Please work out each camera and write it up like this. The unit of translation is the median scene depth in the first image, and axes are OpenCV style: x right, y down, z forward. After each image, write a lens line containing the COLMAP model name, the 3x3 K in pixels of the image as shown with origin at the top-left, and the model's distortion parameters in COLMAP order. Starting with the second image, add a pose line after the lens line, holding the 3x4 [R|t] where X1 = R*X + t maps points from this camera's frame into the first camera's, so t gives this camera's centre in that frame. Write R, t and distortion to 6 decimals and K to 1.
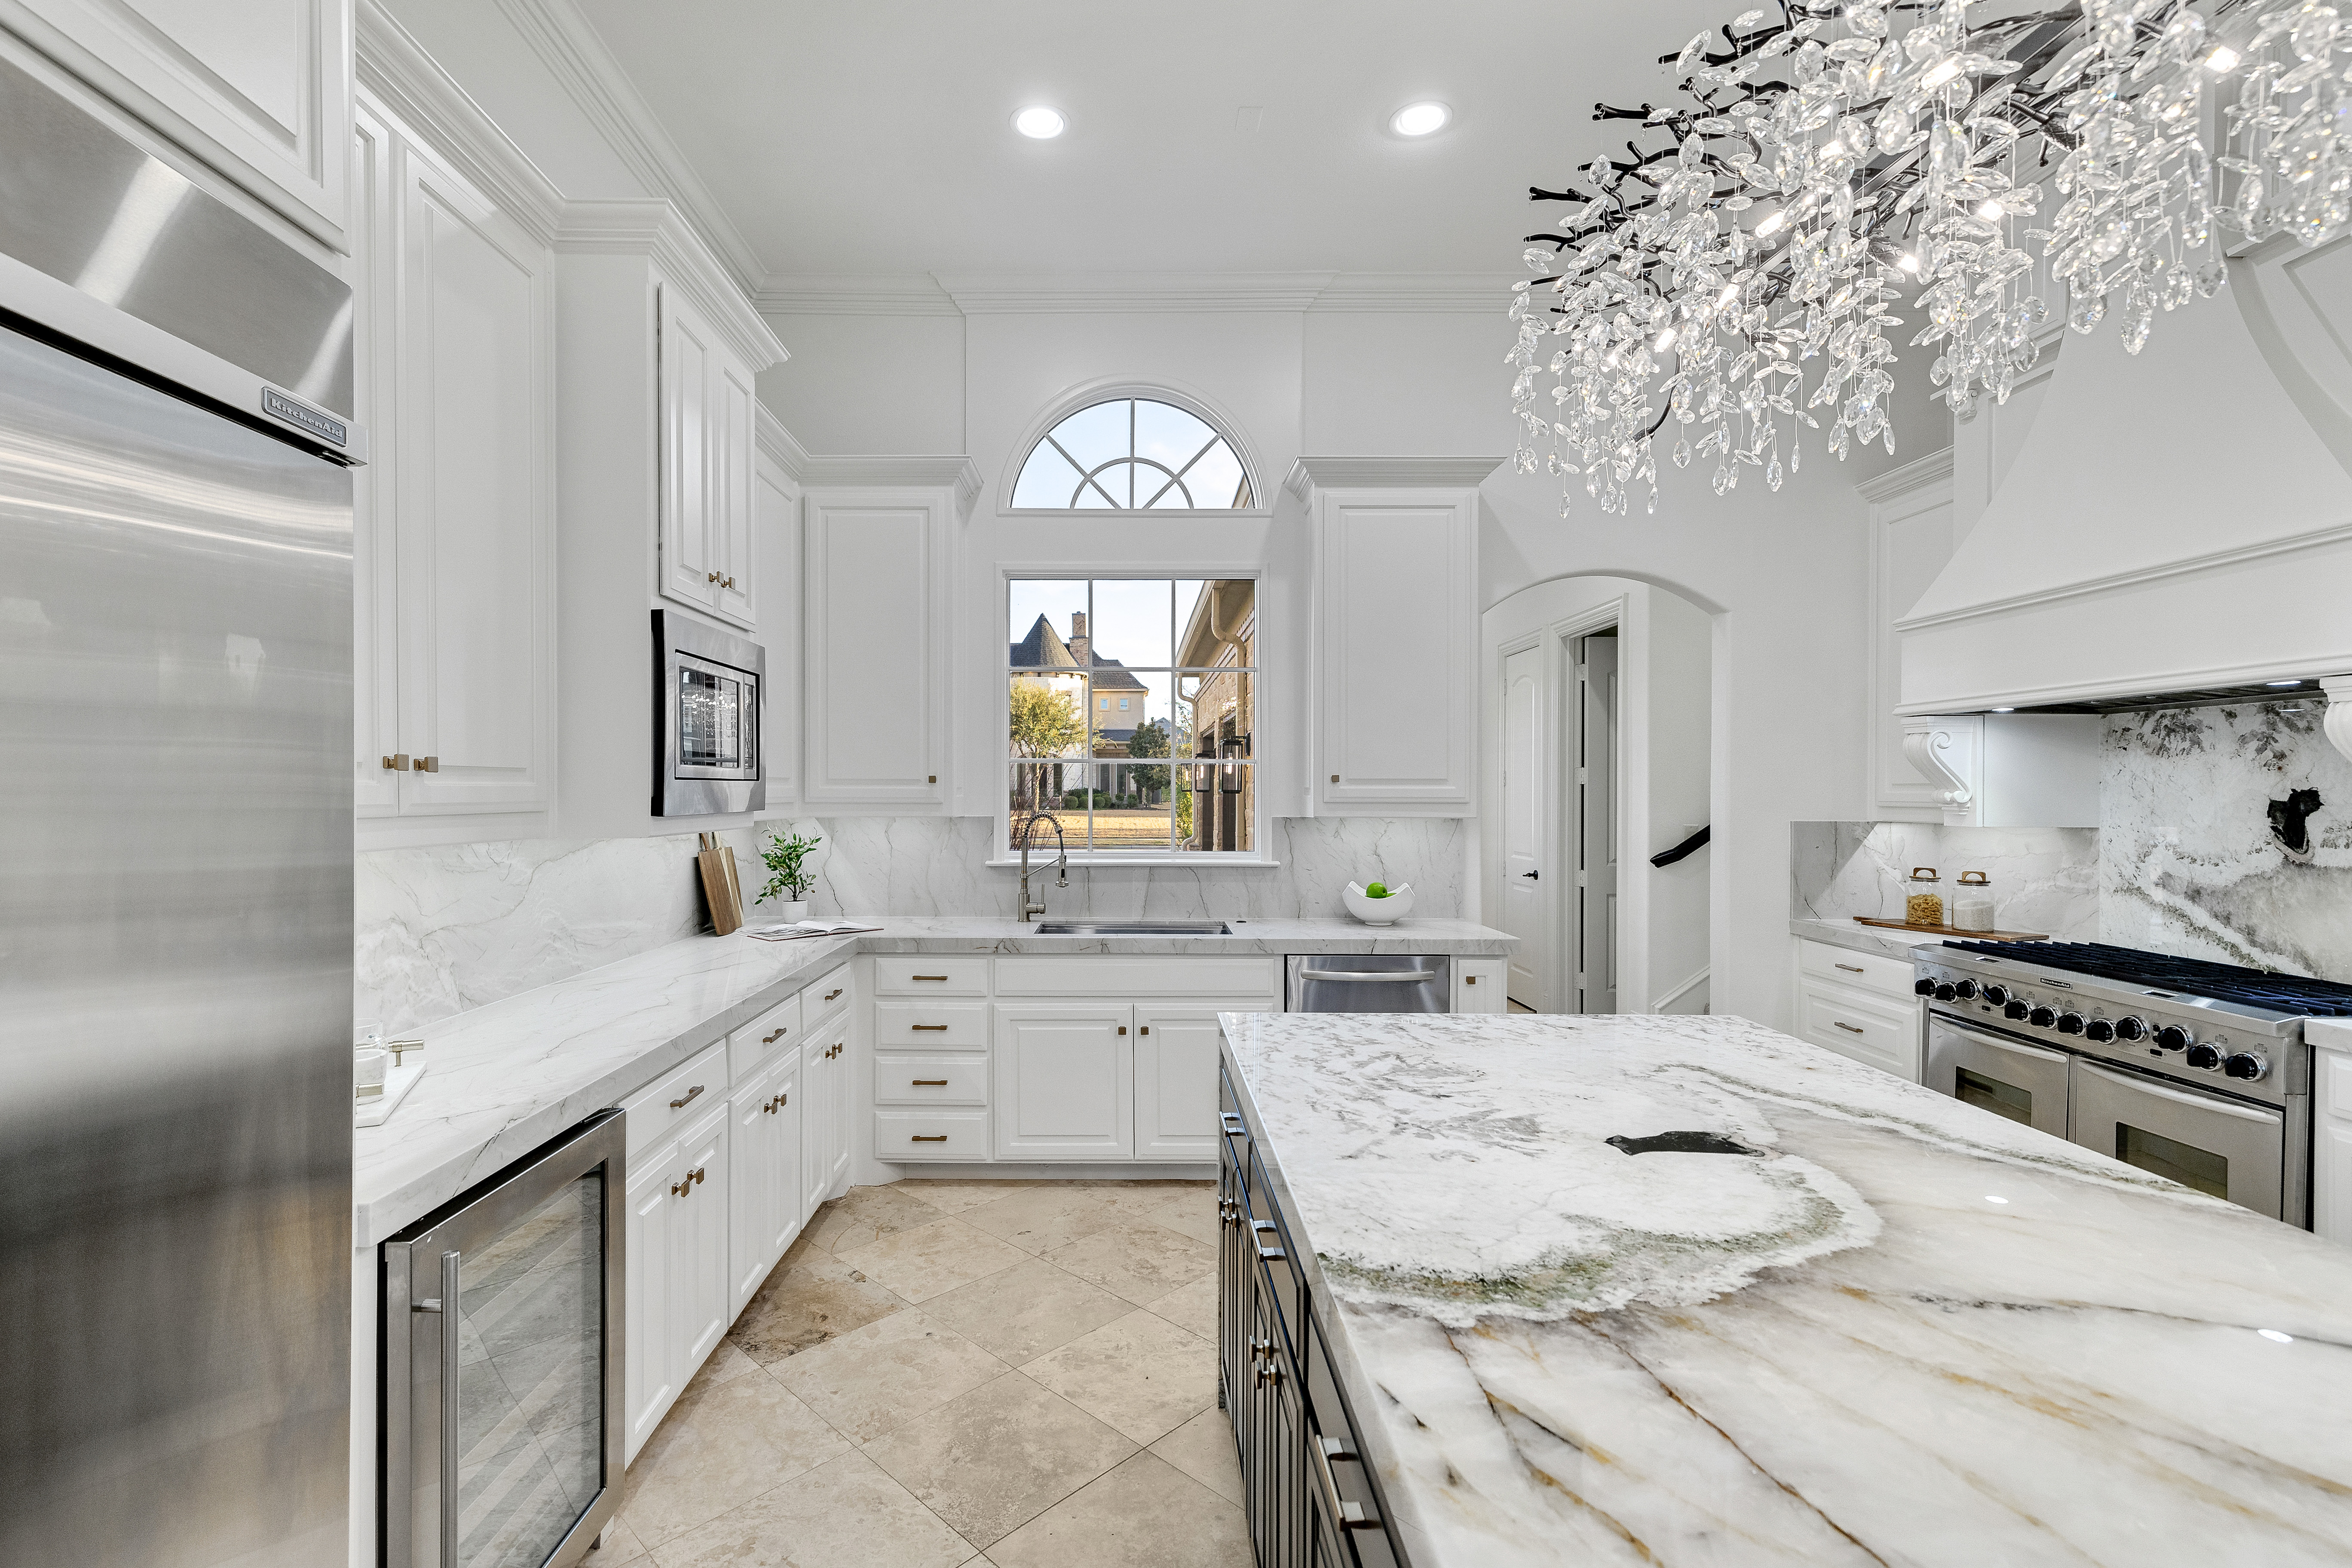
lens RADIAL K [[1045.4, 0, 1107.0], [0, 1045.4, 804.4], [0, 0, 1]] dist [0.001239, 0.000033]
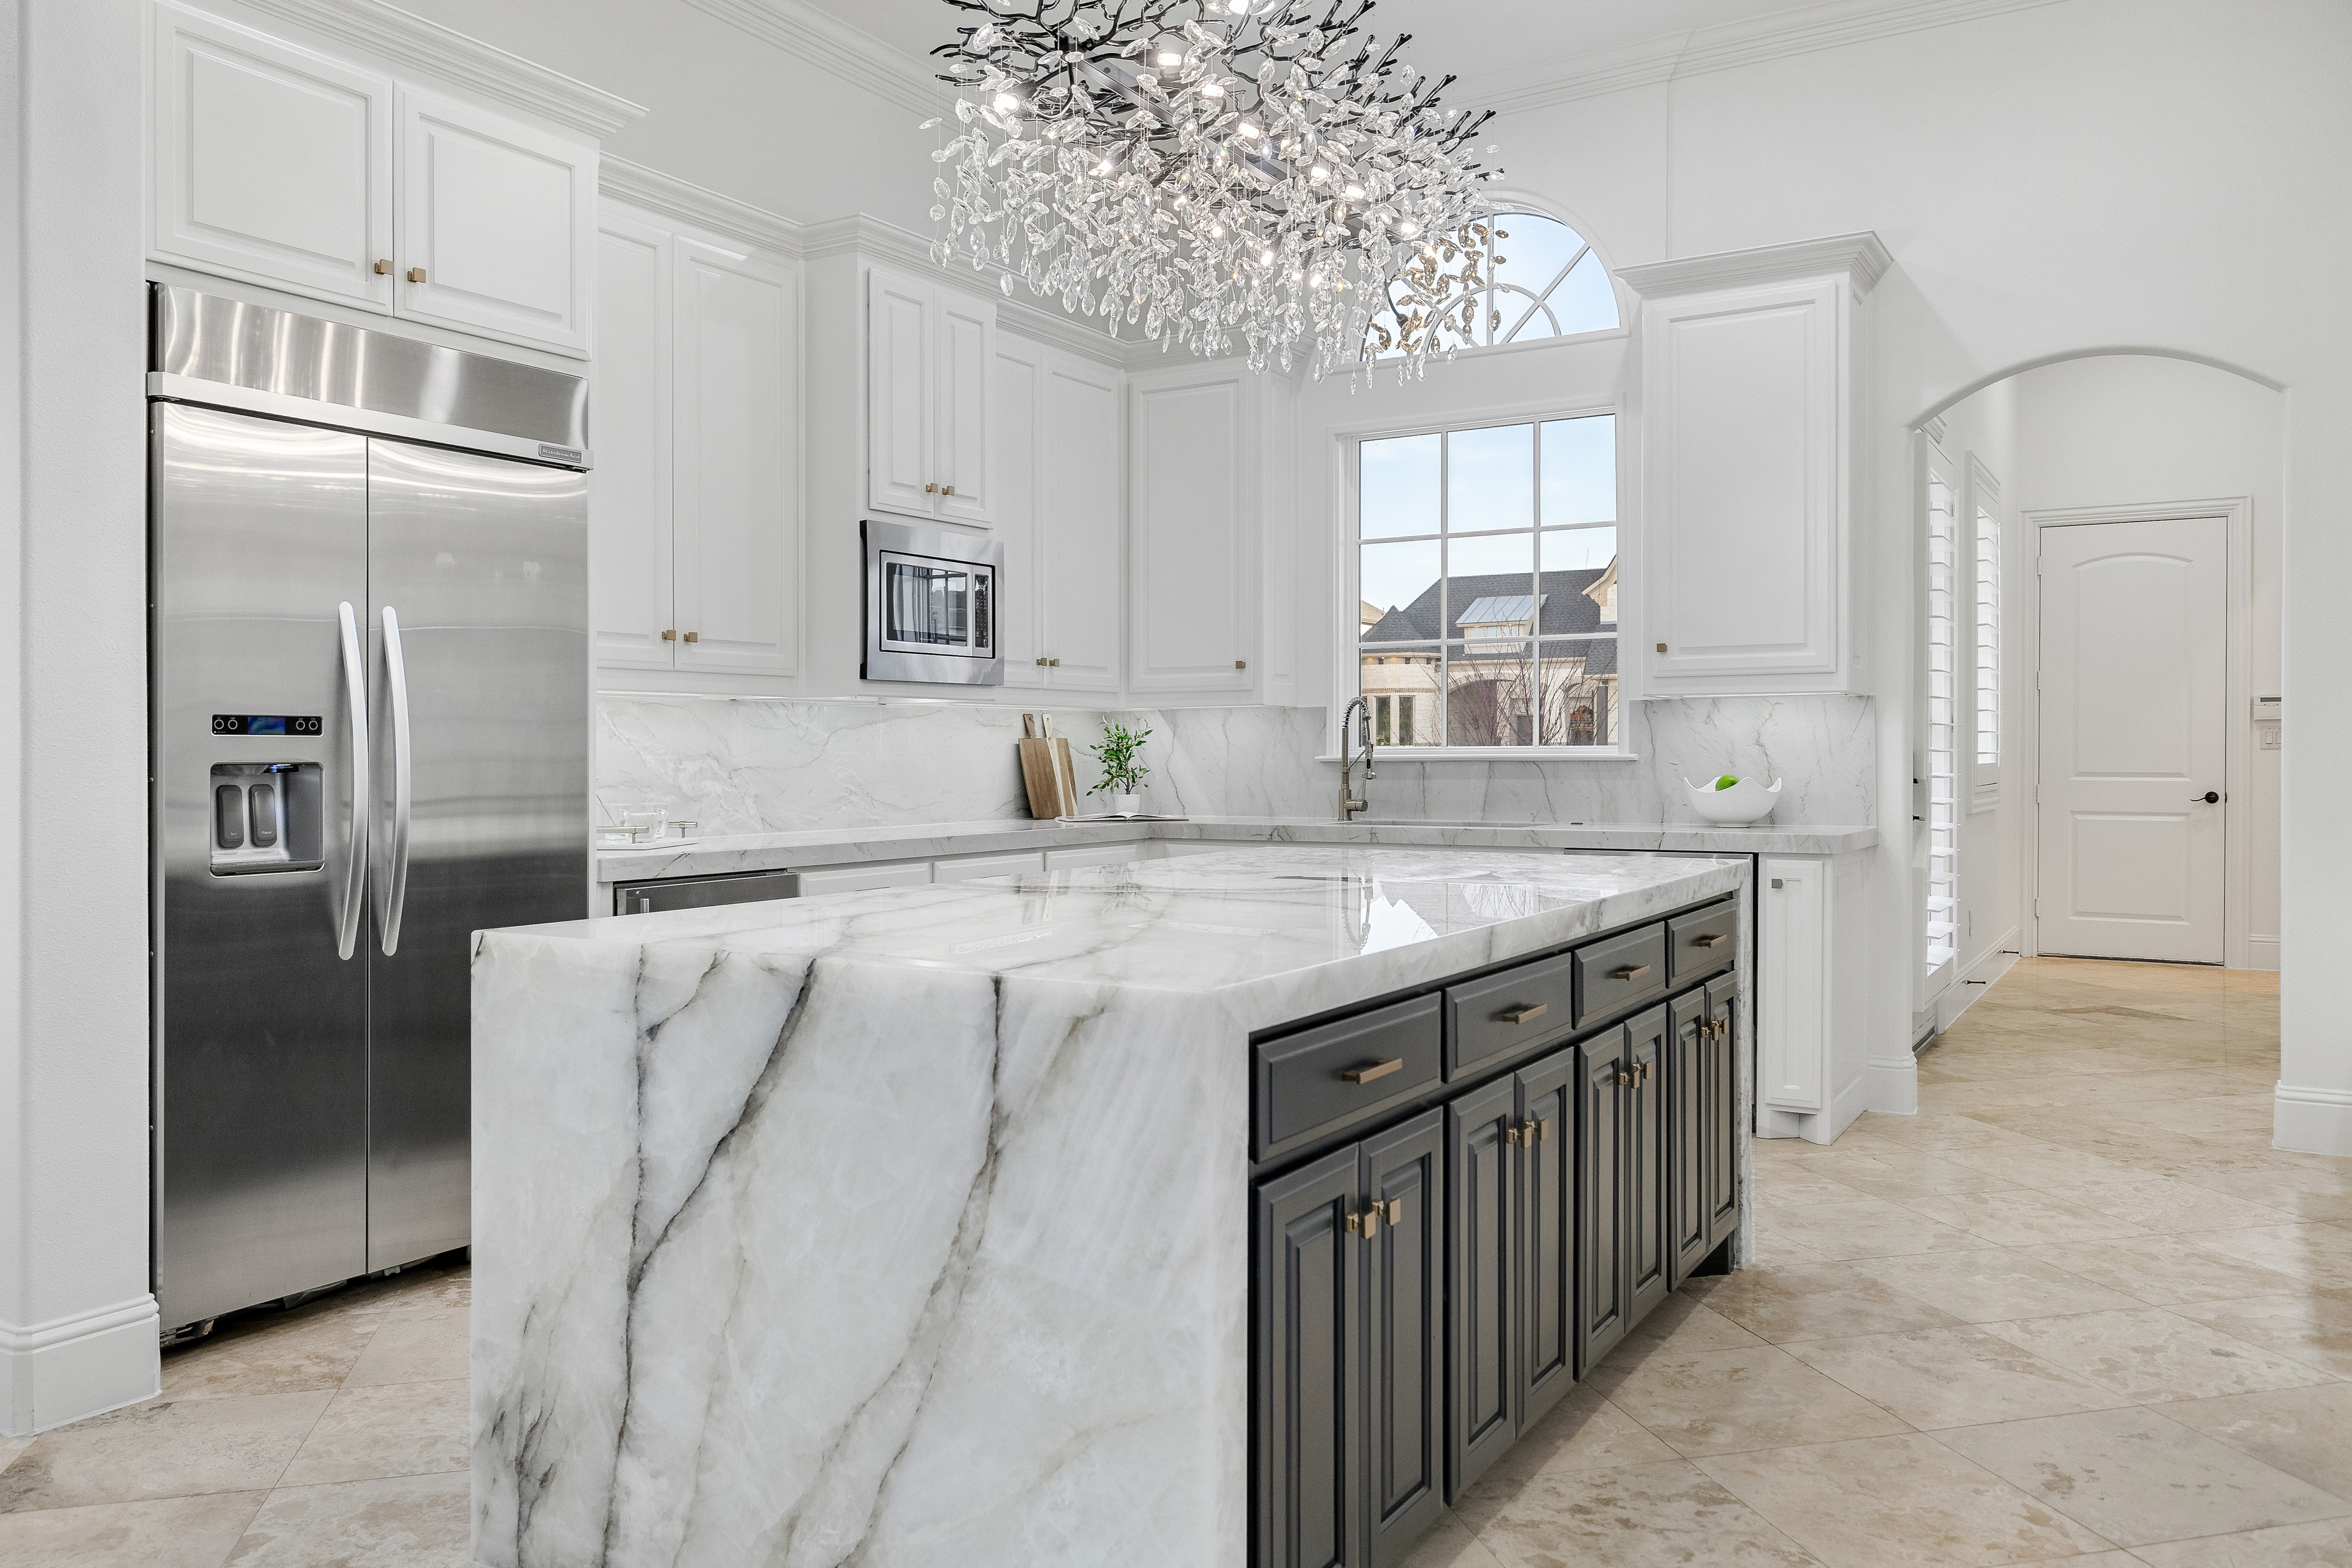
lens RADIAL K [[1721.0, 0, 1164.5], [0, 1721.0, 750.2], [0, 0, 1]] dist [0.001363, -0.000569]
pose [[0.853077, -0.007327, -0.521733, 0.707481], [-0.000822, 0.999881, -0.015386, 0.093064], [0.521784, 0.013554, 0.852970, -0.443764]]
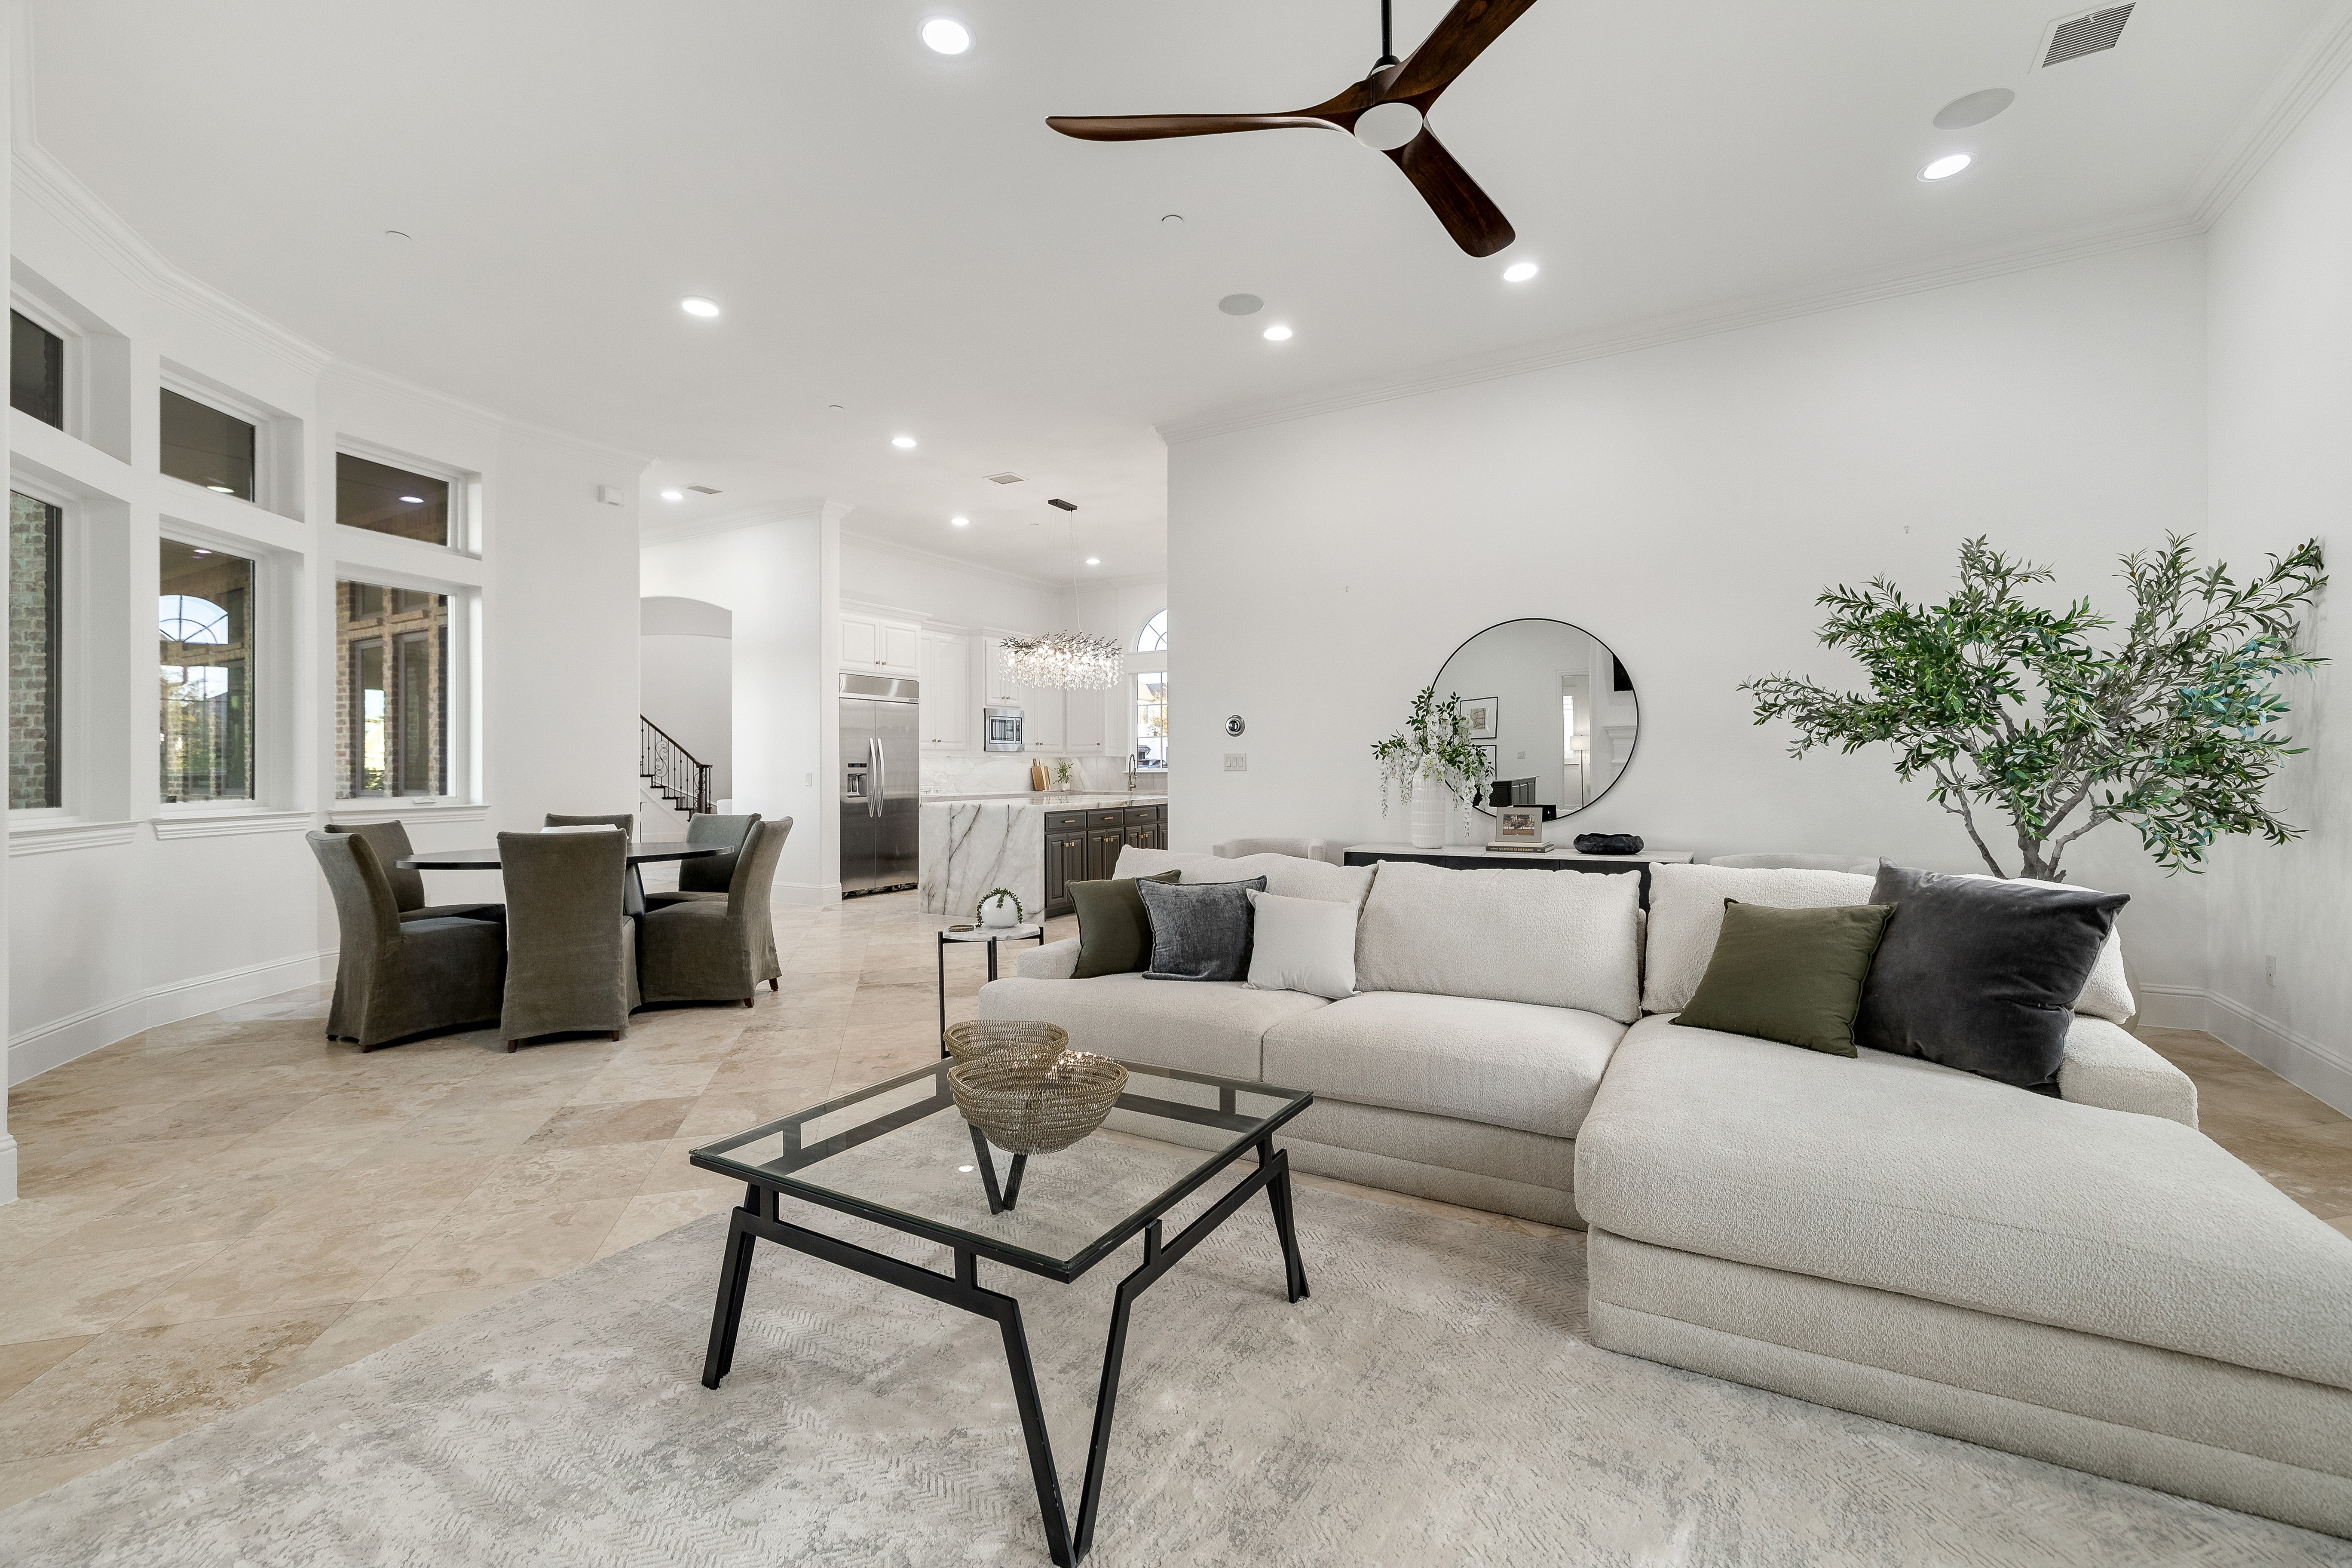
lens RADIAL K [[991.7, 0, 1152.3], [0, 991.7, 768.7], [0, 0, 1]] dist [0.000888, 0.000694]
pose [[0.854124, -0.007116, -0.520021, 1.827689], [-0.000201, 0.999902, -0.014014, 0.110004], [0.520069, 0.012074, 0.854039, -1.755353]]
